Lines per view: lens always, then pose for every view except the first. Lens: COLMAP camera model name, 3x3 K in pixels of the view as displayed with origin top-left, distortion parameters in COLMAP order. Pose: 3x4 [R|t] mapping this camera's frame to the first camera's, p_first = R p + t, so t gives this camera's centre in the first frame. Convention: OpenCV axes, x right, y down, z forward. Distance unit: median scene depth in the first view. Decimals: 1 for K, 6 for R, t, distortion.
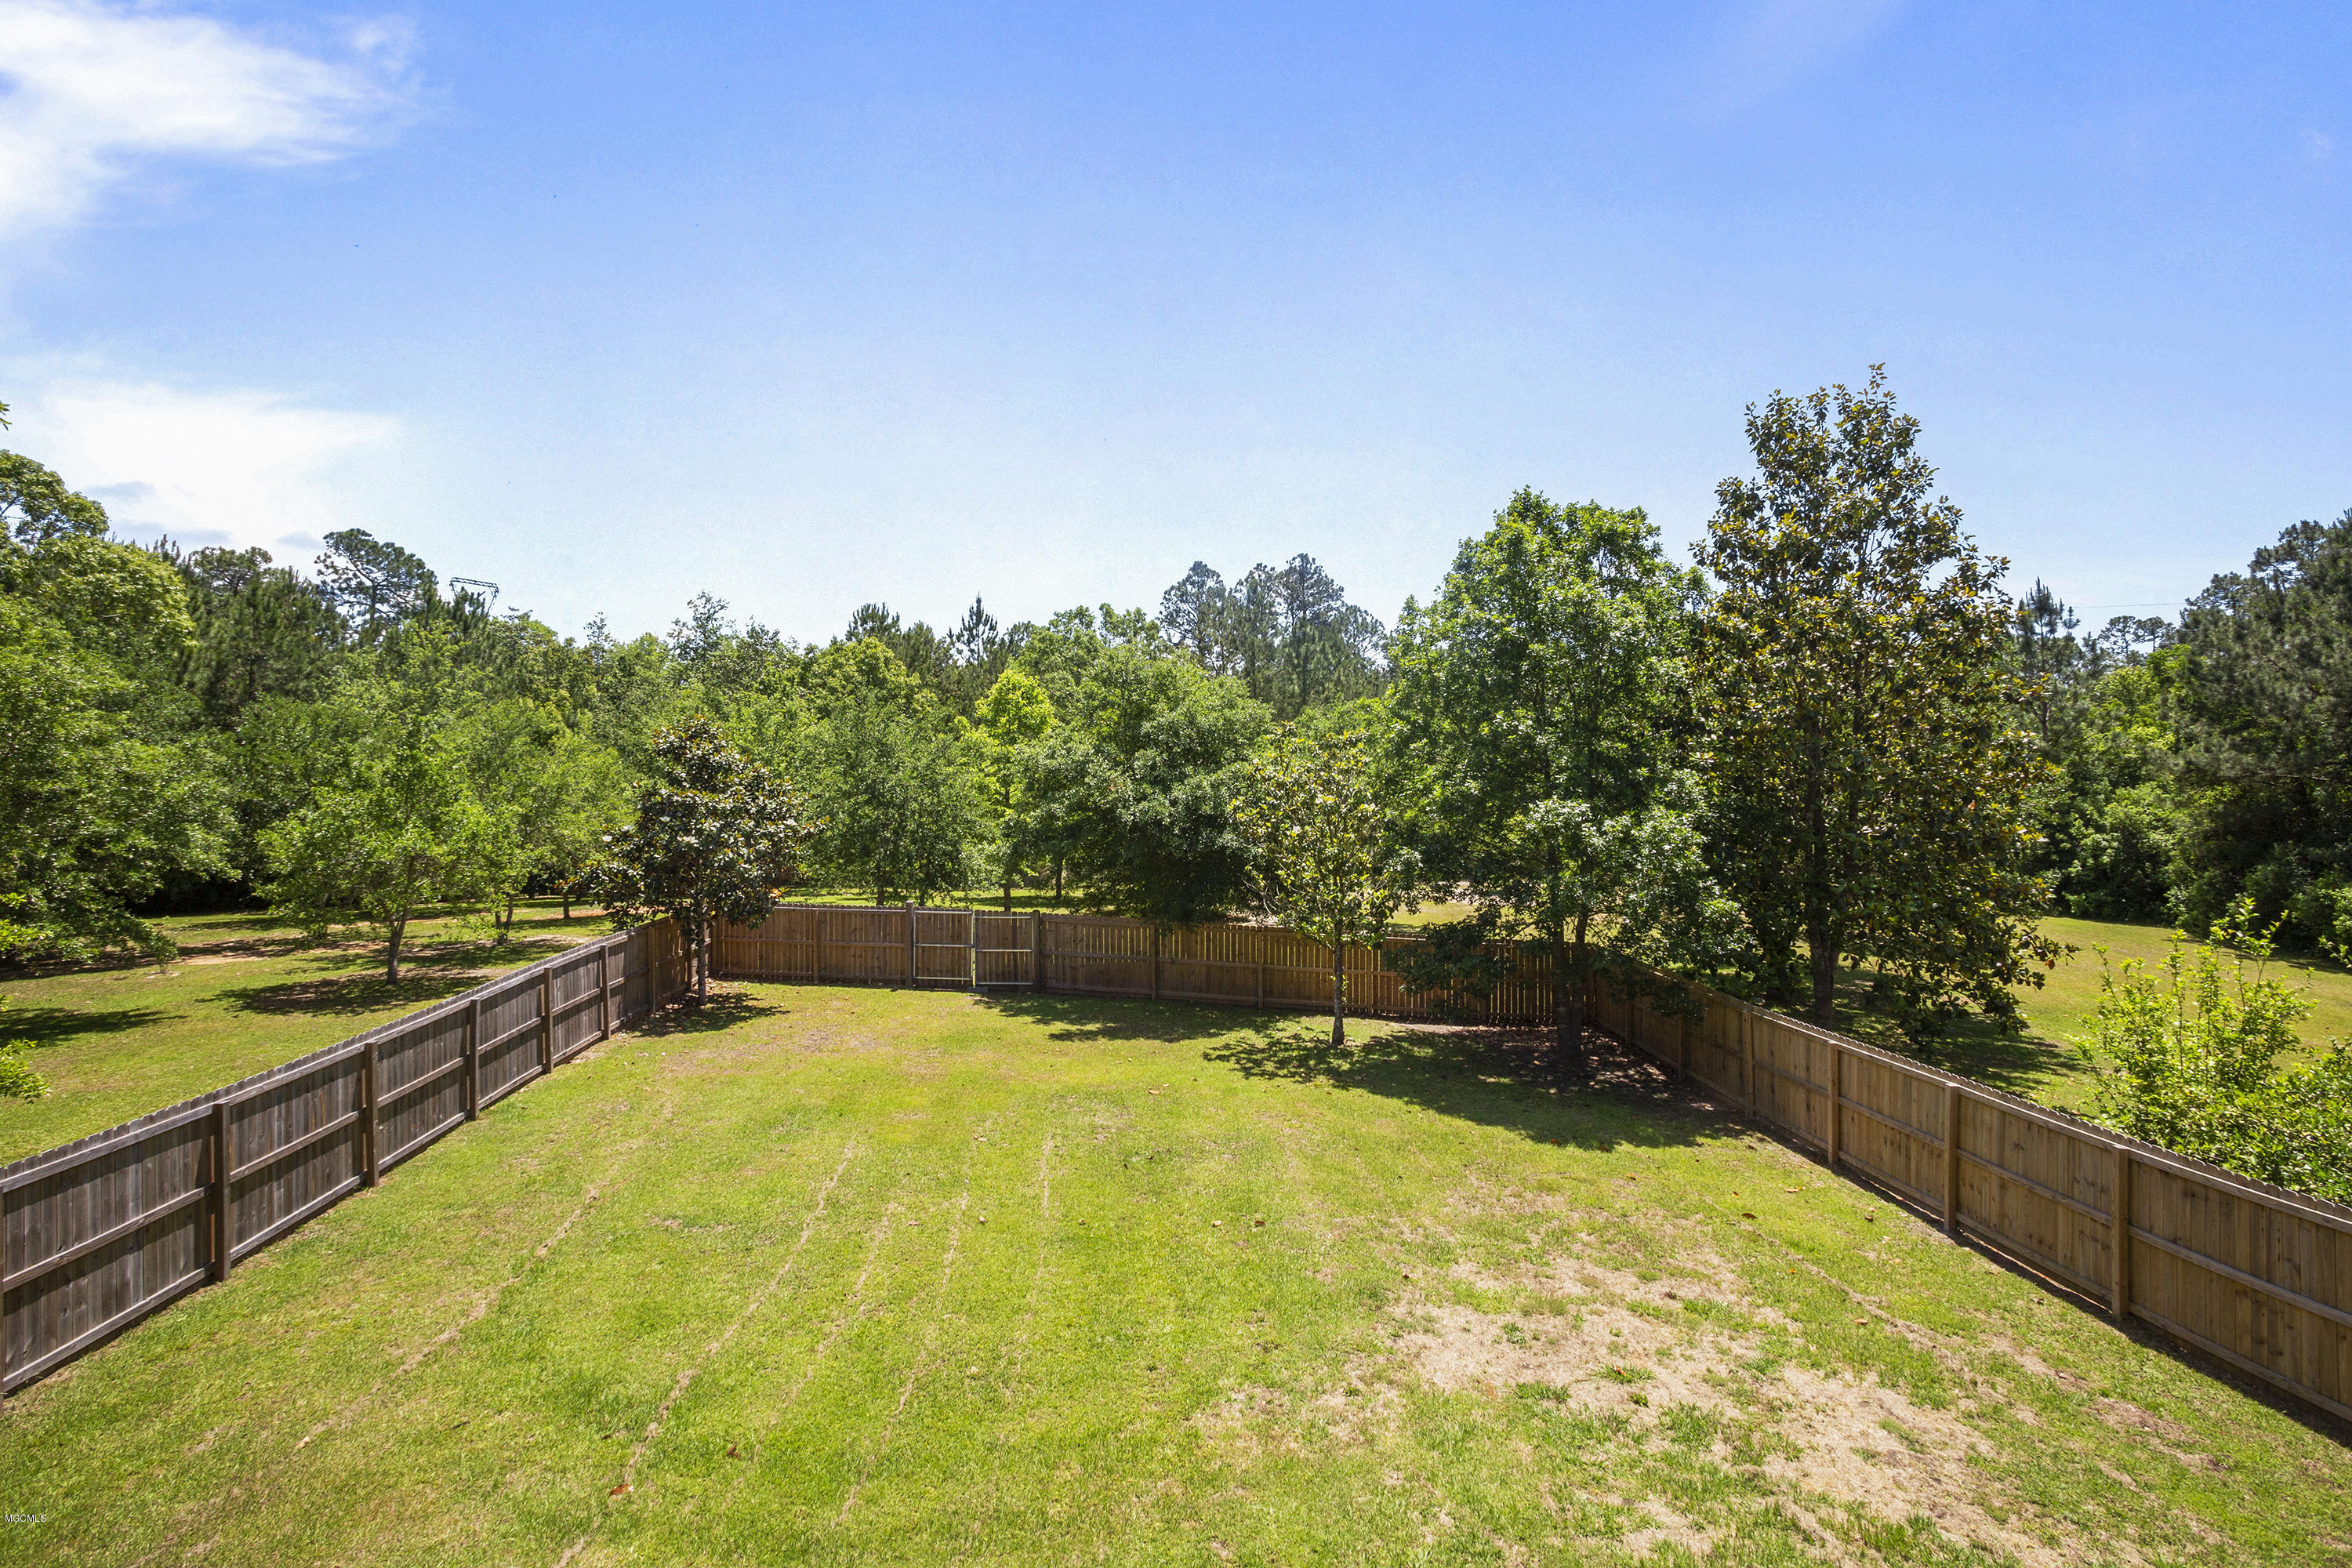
lens RADIAL K [[1157.8, 0, 1165.3], [0, 1157.8, 718.8], [0, 0, 1]] dist [-0.061149, 0.024315]
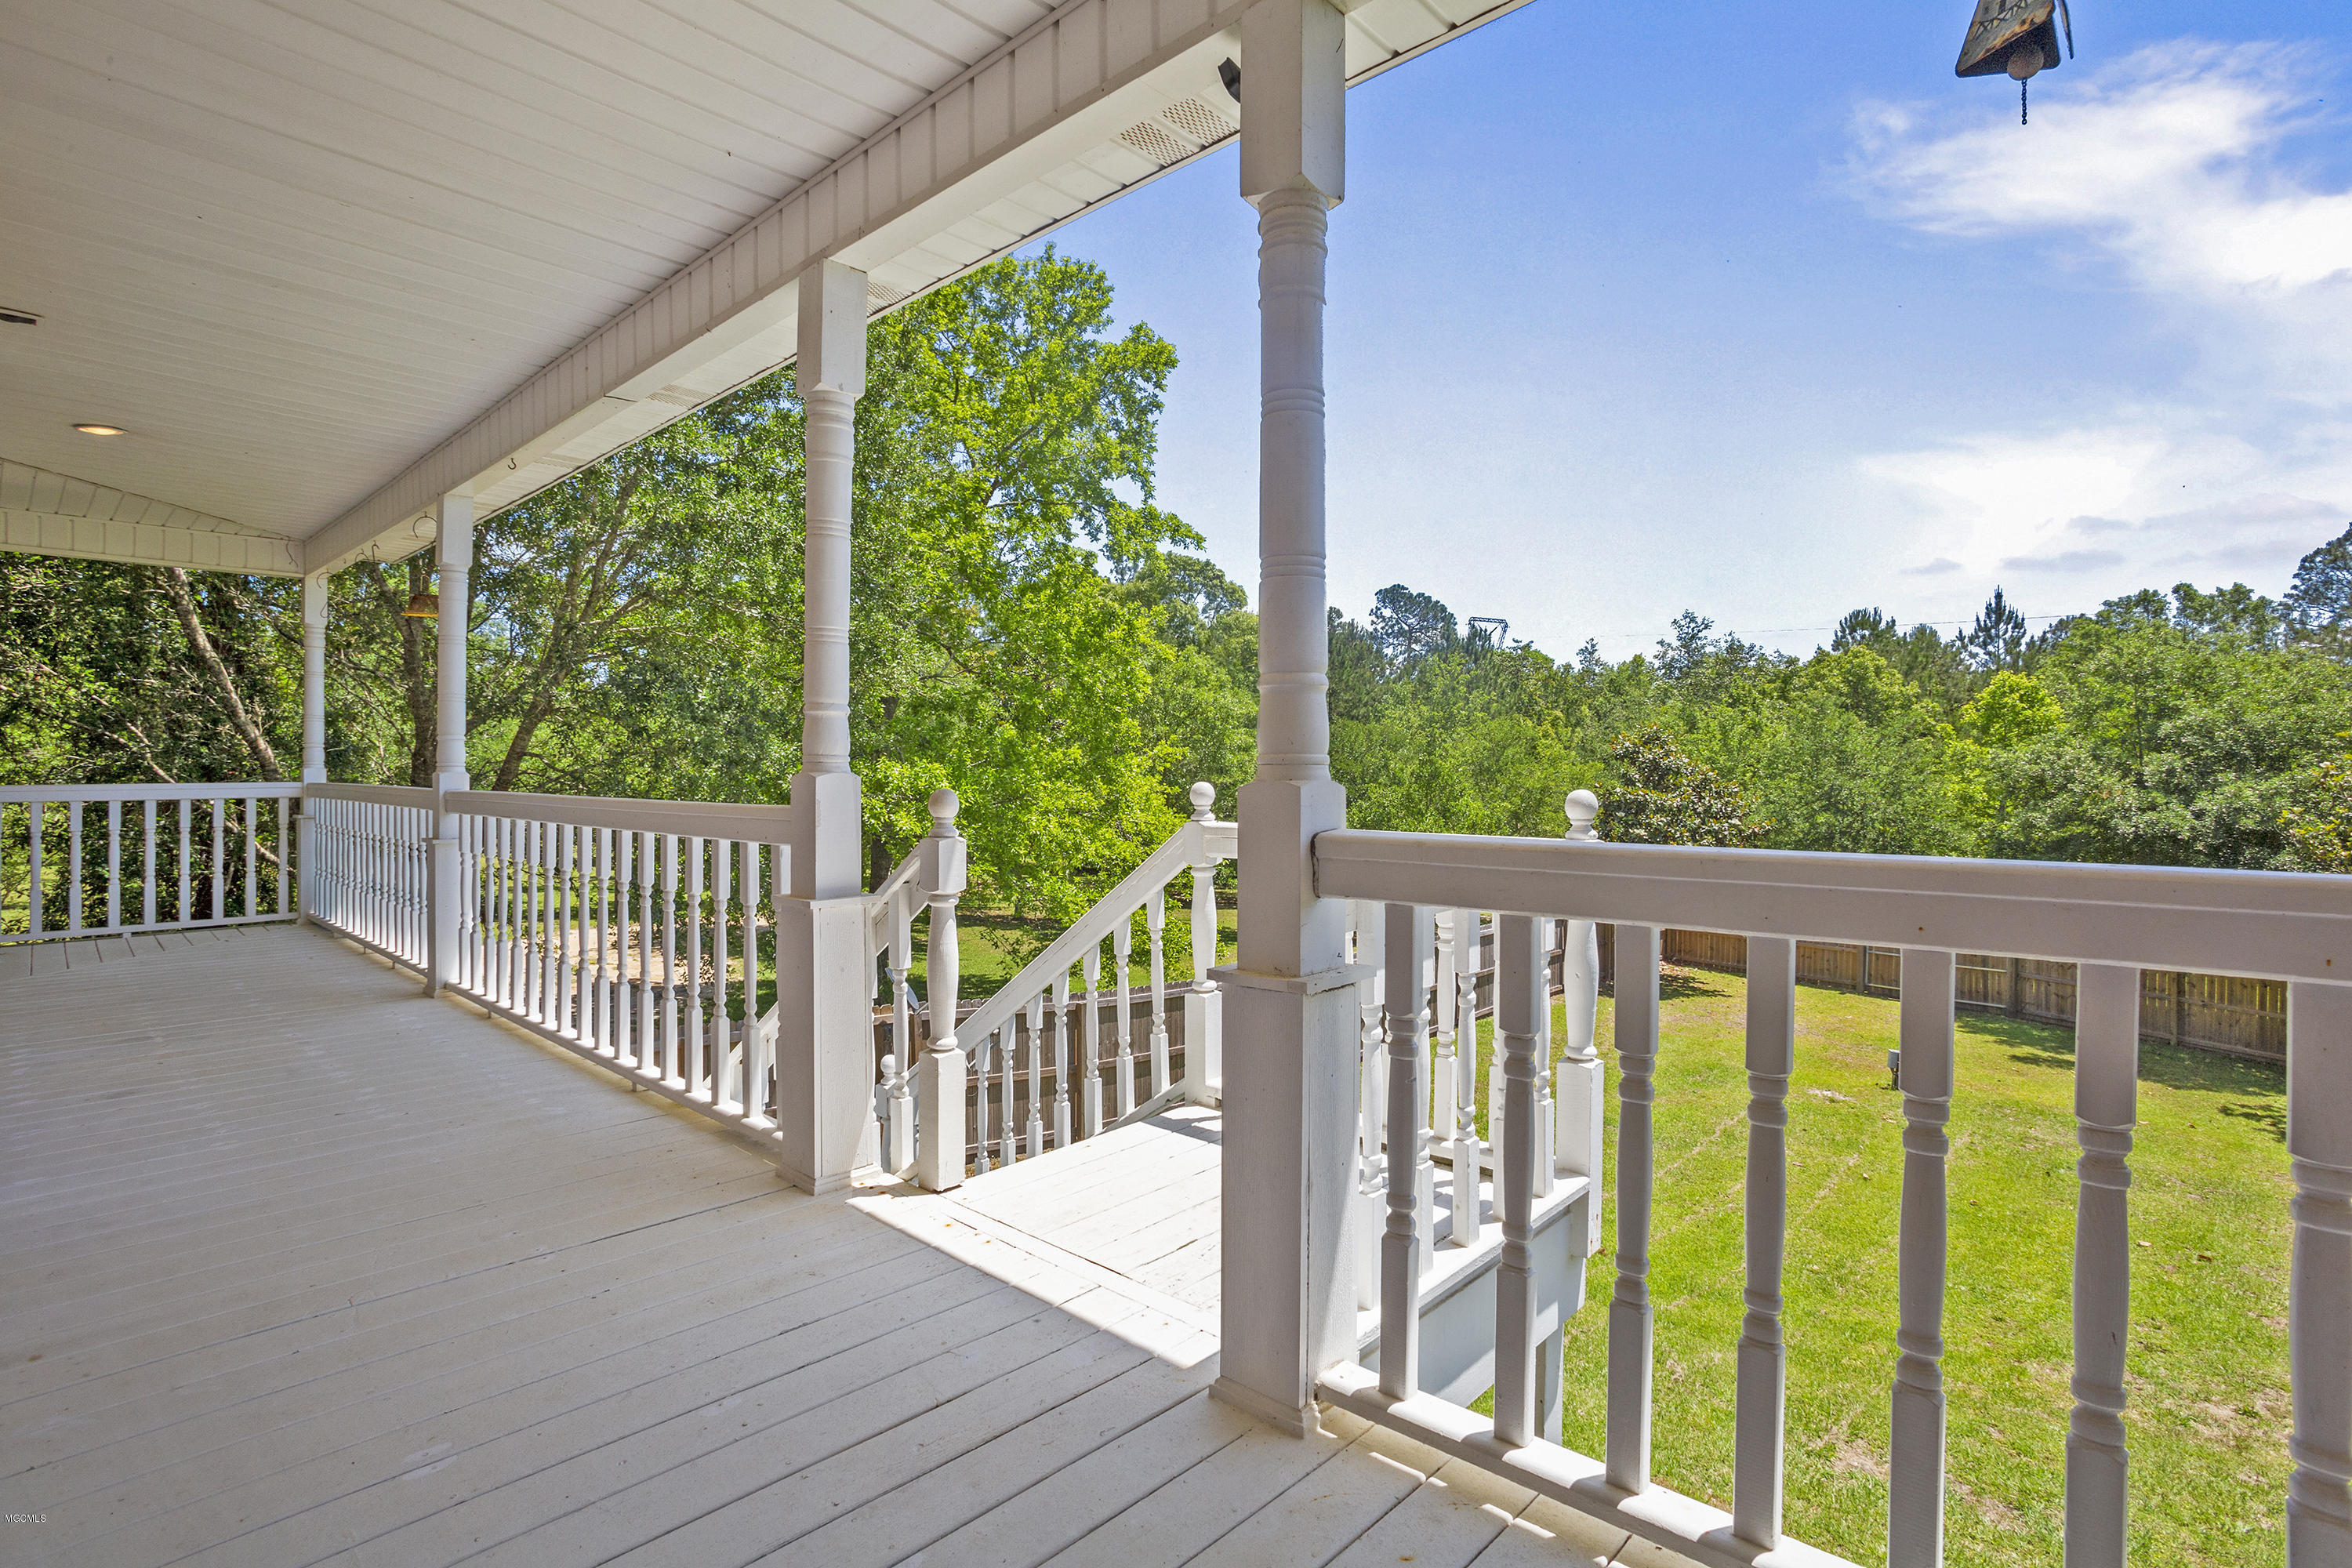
lens RADIAL K [[1157.8, 0, 1190.9], [0, 1157.8, 762.0], [0, 0, 1]] dist [-0.061149, 0.024315]
pose [[0.693457, 0.001118, -0.720497, 0.083659], [0.012484, 0.999830, 0.013567, 0.013001], [0.720389, -0.018403, 0.693326, -0.095491]]
